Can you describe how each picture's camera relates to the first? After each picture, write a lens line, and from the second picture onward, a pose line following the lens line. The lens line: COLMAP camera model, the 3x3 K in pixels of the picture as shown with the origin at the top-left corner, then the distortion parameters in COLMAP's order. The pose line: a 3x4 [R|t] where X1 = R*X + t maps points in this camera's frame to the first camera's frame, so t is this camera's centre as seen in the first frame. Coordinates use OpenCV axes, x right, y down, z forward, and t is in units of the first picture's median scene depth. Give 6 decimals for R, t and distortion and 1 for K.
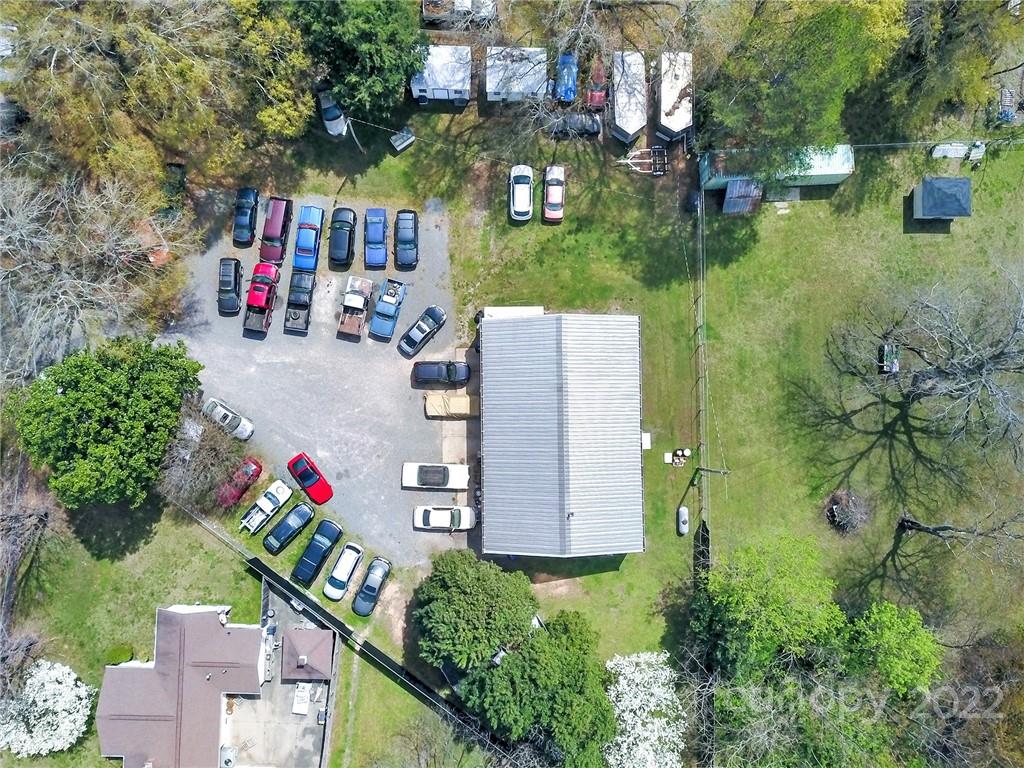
lens RADIAL K [[928.5, 0, 512.0], [0, 928.5, 384.0], [0, 0, 1]] dist [0.042946, 0.002602]
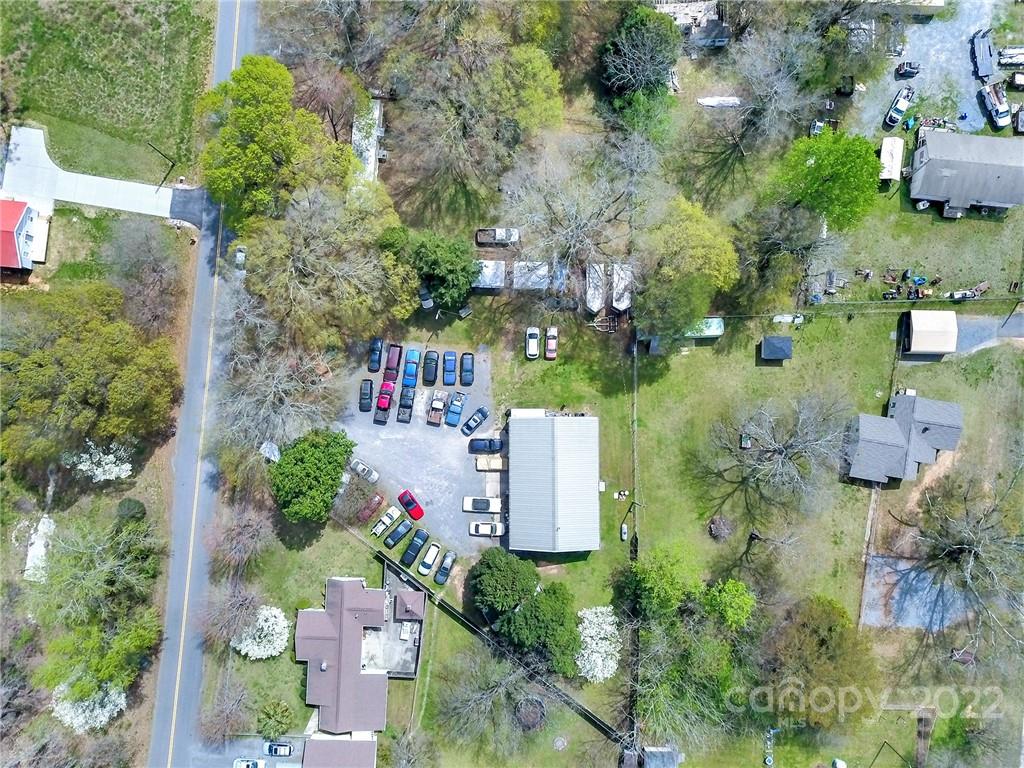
lens RADIAL K [[900.6, 0, 508.5], [0, 900.6, 382.0], [0, 0, 1]] dist [0.110994, -0.008107]
pose [[0.999847, 0.010342, -0.014128, -0.011039], [-0.010400, 0.999938, -0.004047, -0.124816], [0.014086, 0.004193, 0.999892, -0.696382]]
